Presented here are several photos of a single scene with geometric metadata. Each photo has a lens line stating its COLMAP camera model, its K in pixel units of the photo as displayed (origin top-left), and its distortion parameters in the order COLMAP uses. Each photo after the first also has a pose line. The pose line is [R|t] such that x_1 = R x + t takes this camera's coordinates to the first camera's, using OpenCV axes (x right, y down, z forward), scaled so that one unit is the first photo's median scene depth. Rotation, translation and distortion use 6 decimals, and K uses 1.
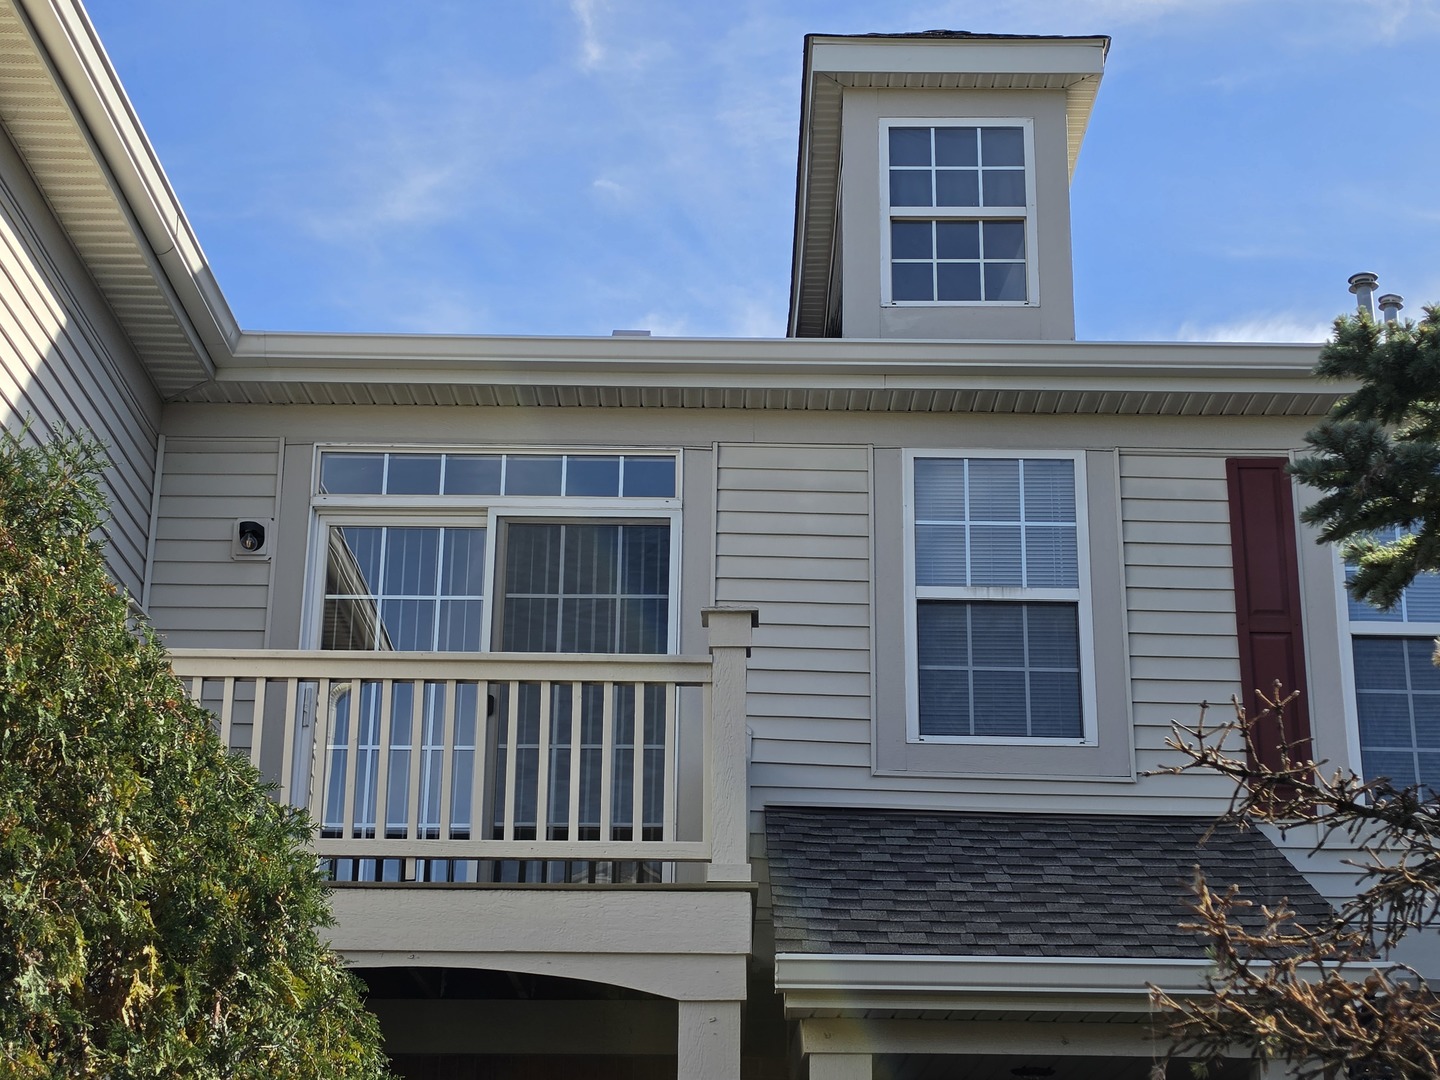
lens RADIAL K [[2366.3, 0, 720.8], [0, 2366.3, 543.9], [0, 0, 1]] dist [0.178215, -0.137591]
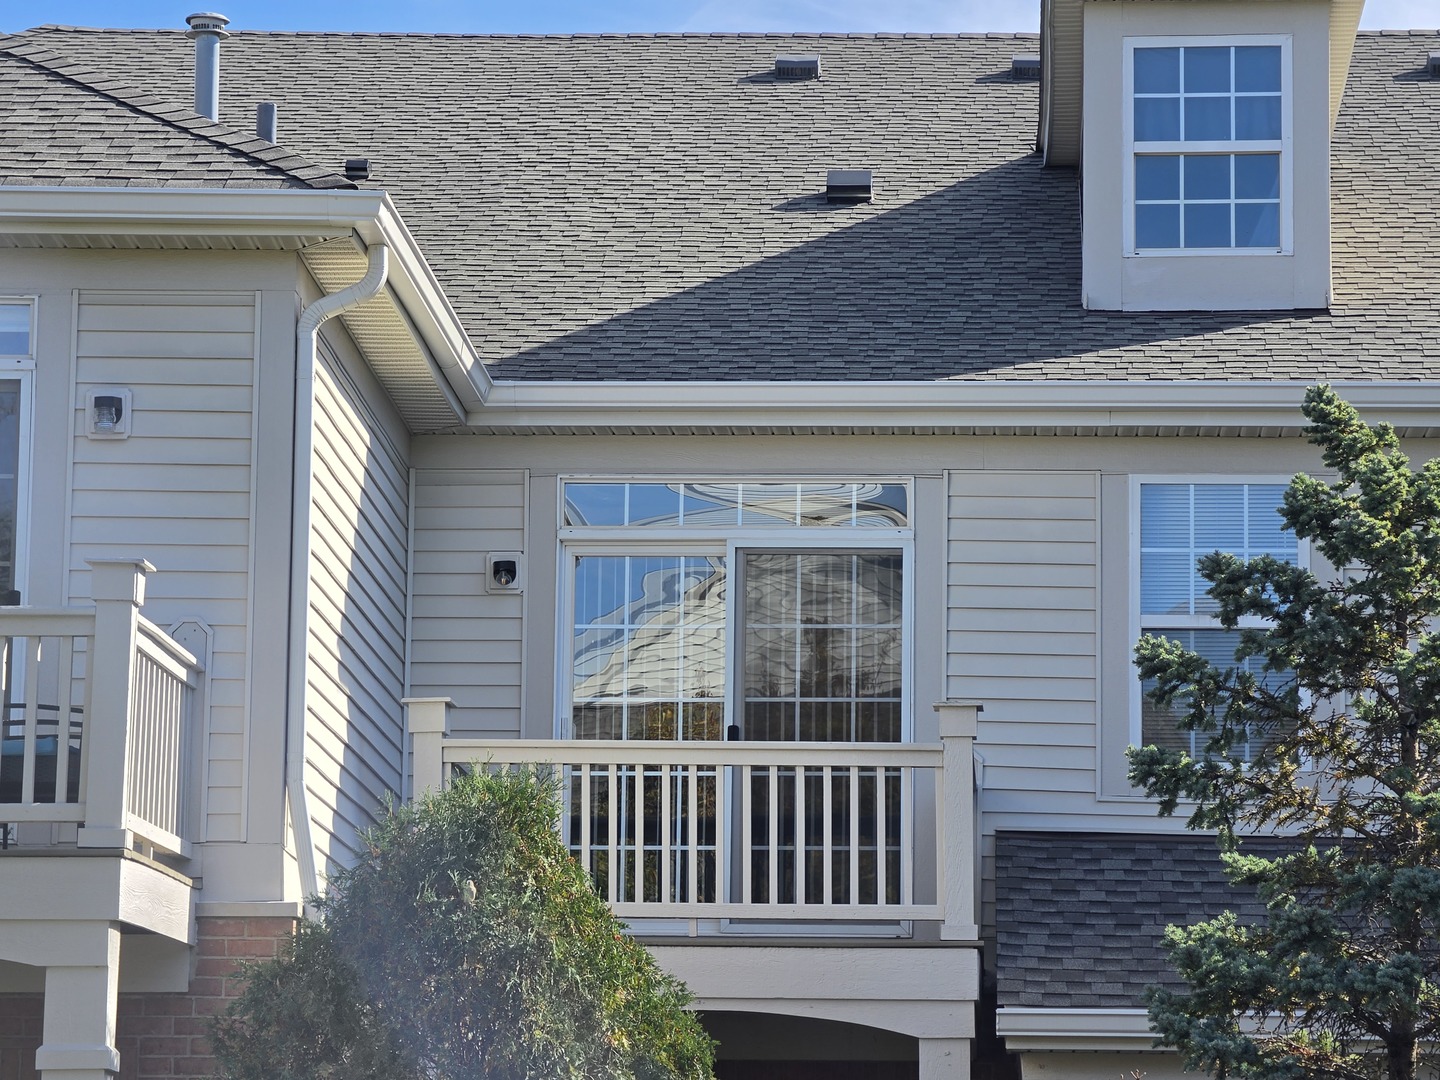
lens RADIAL K [[5541.2, 0, 720.0], [0, 5541.2, 540.0], [0, 0, 1]] dist [0.675190, -5.880046]
pose [[0.998698, -0.009599, -0.050096, 0.020591], [0.018500, 0.983426, 0.180363, -0.458150], [0.047535, -0.181055, 0.982324, -1.400891]]
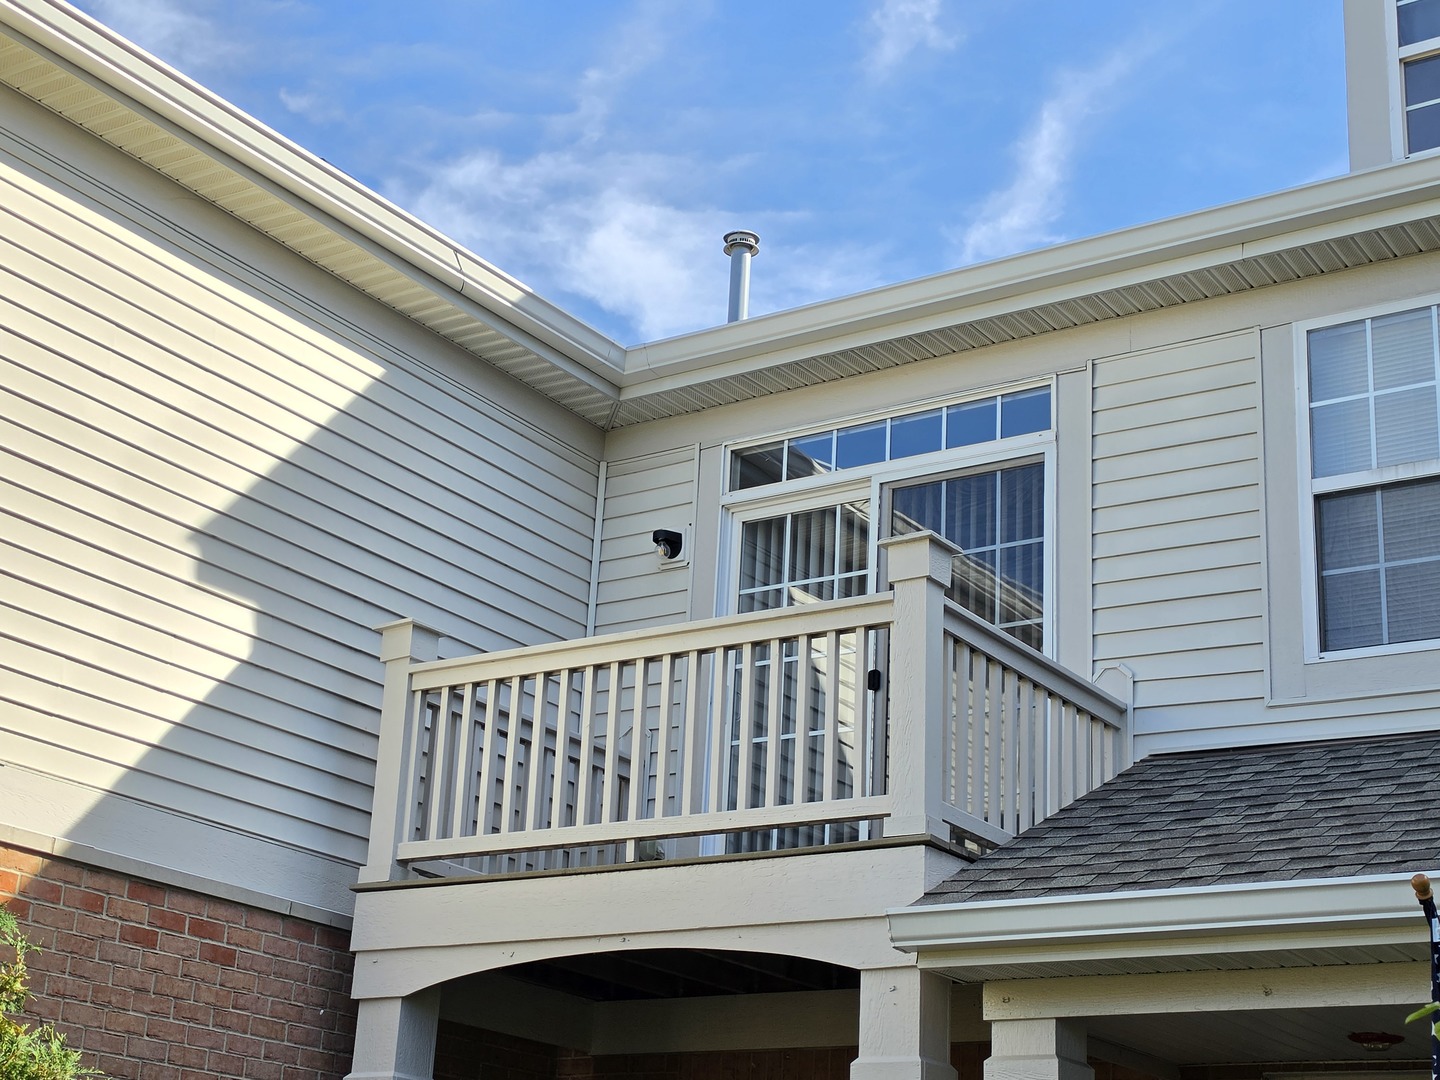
lens RADIAL K [[2345.7, 0, 720.0], [0, 2345.7, 540.0], [0, 0, 1]] dist [0.451543, -1.866767]
pose [[0.828150, -0.158137, -0.537736, 0.363915], [0.143622, 0.987215, -0.069133, 0.067958], [0.541794, -0.019978, 0.840274, 0.167289]]
